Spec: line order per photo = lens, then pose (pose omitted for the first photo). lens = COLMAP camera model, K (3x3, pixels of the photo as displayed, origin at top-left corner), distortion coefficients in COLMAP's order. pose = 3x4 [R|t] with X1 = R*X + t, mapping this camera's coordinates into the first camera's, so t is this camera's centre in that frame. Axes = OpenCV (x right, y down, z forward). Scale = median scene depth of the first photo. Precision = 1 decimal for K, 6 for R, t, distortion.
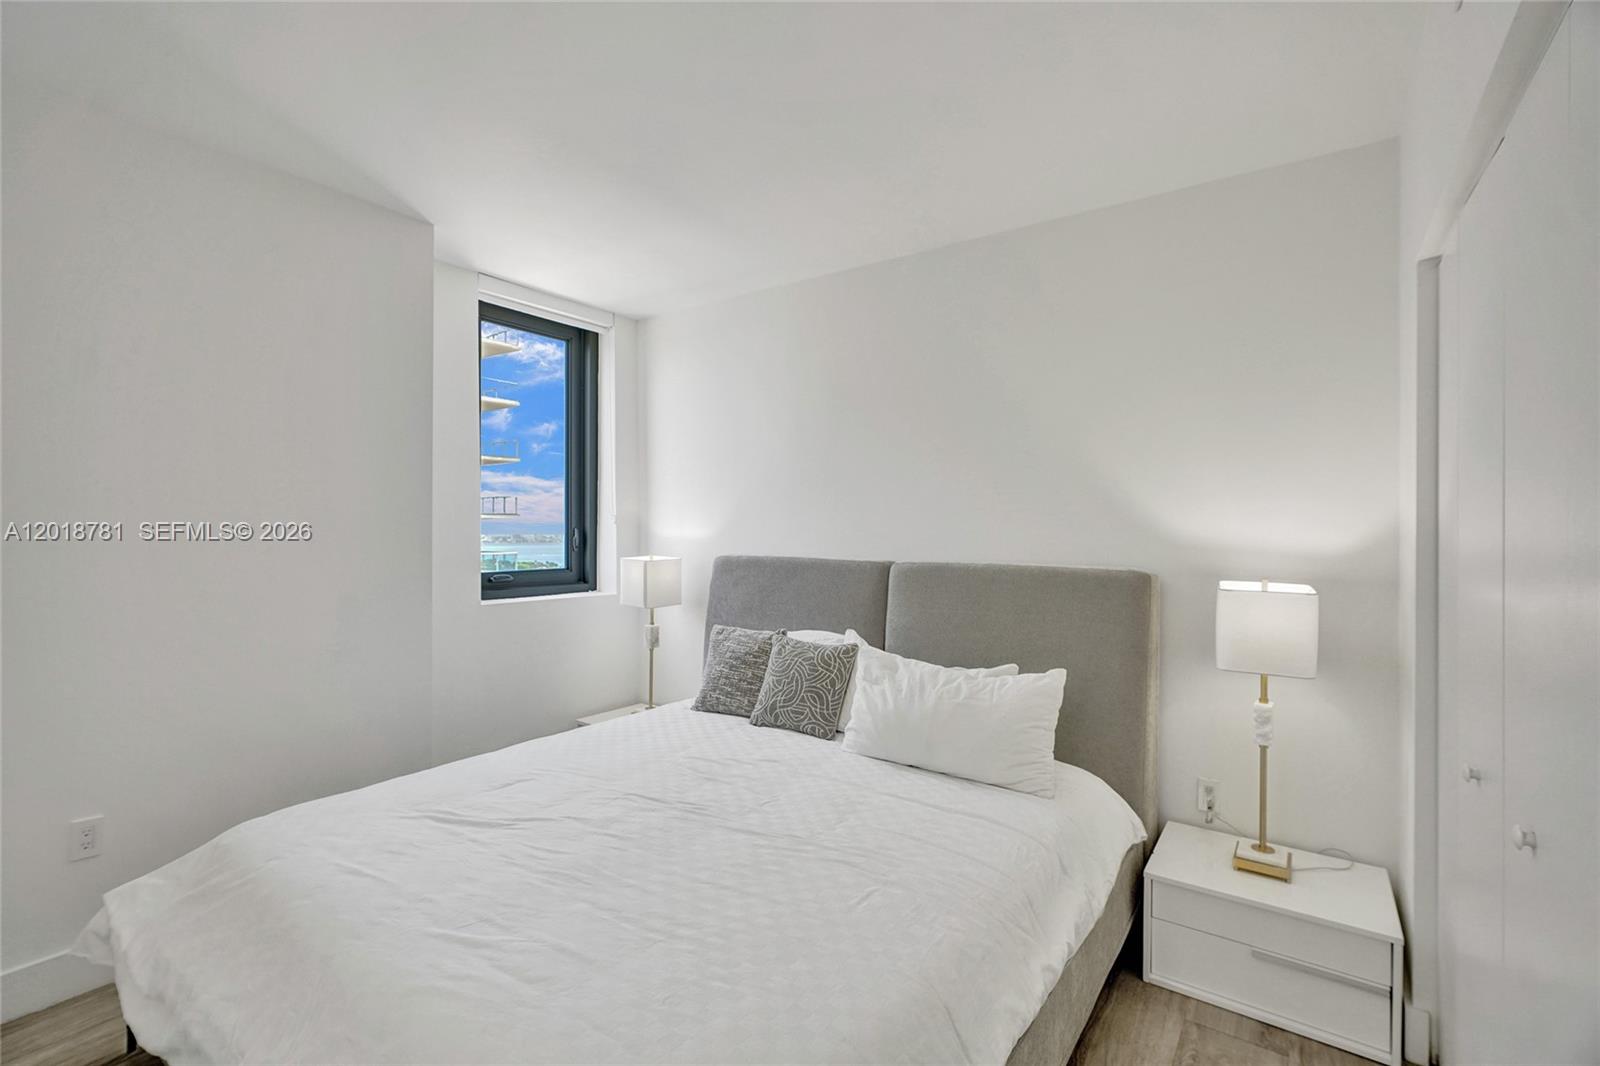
lens RADIAL K [[725.3, 0, 799.1], [0, 725.3, 540.6], [0, 0, 1]] dist [-0.001300, 0.000190]
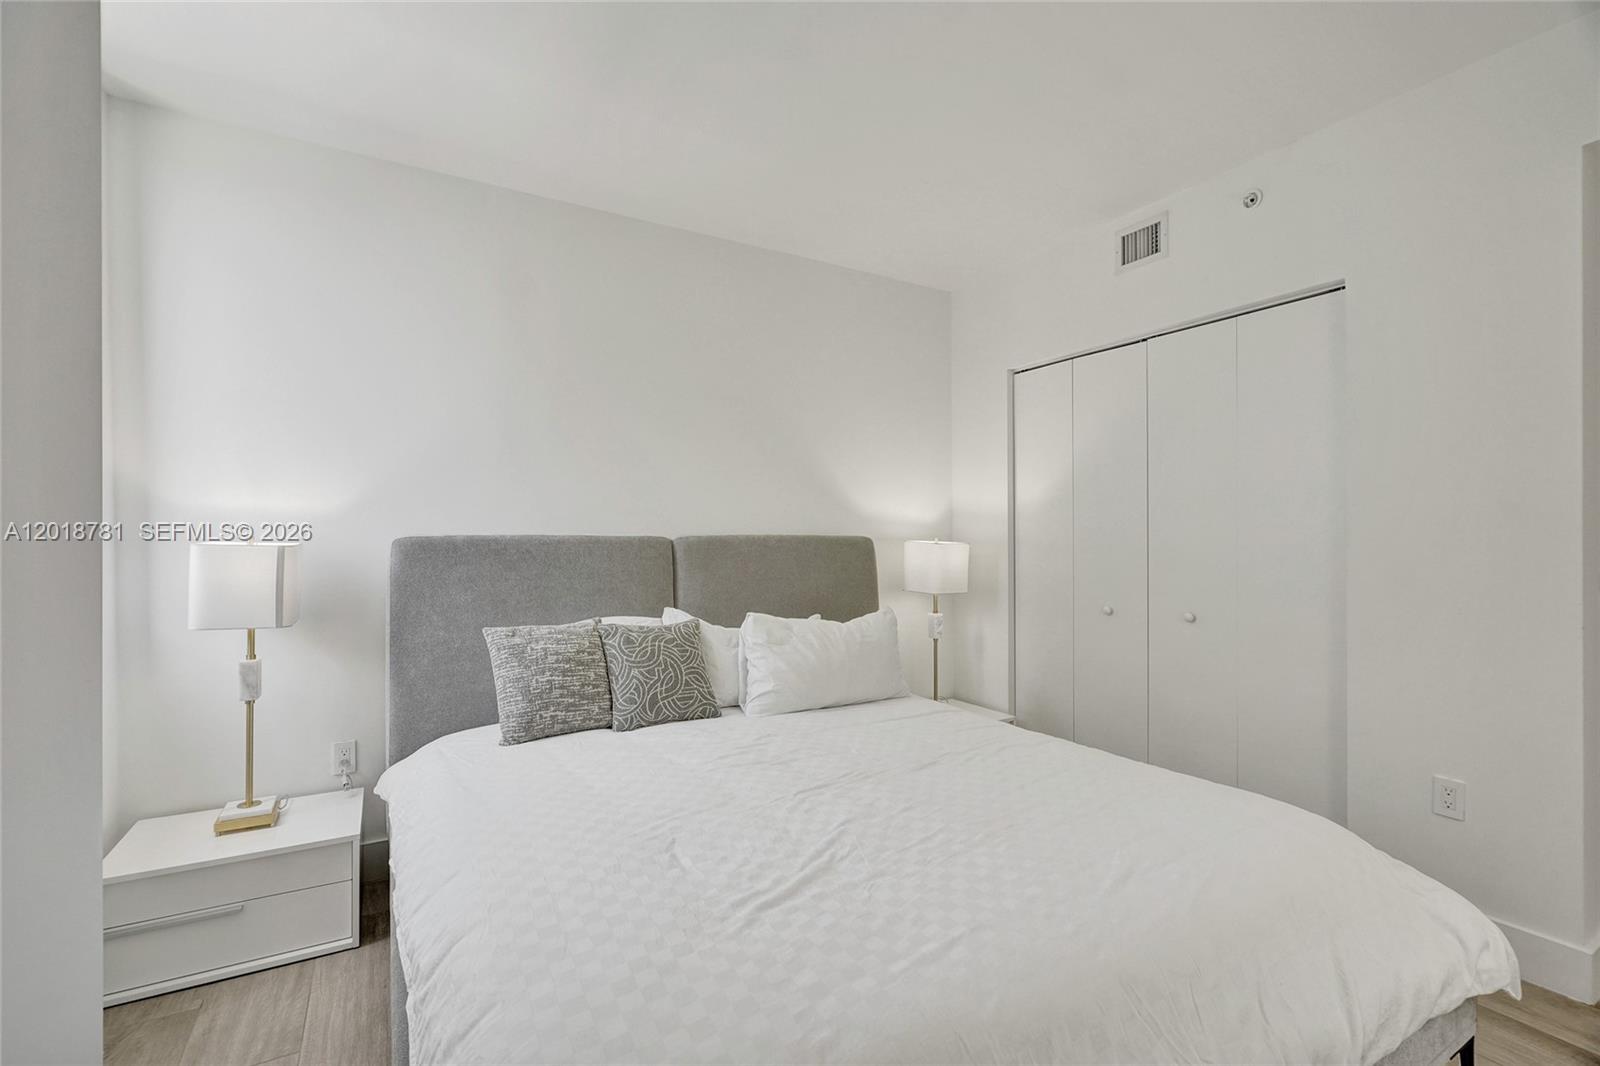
lens RADIAL K [[725.3, 0, 799.1], [0, 725.3, 540.6], [0, 0, 1]] dist [-0.001300, 0.000190]
pose [[0.358372, -0.005797, 0.933561, -0.749173], [0.010983, 0.999938, 0.001993, 0.035263], [-0.933514, 0.009539, 0.358414, 0.499705]]
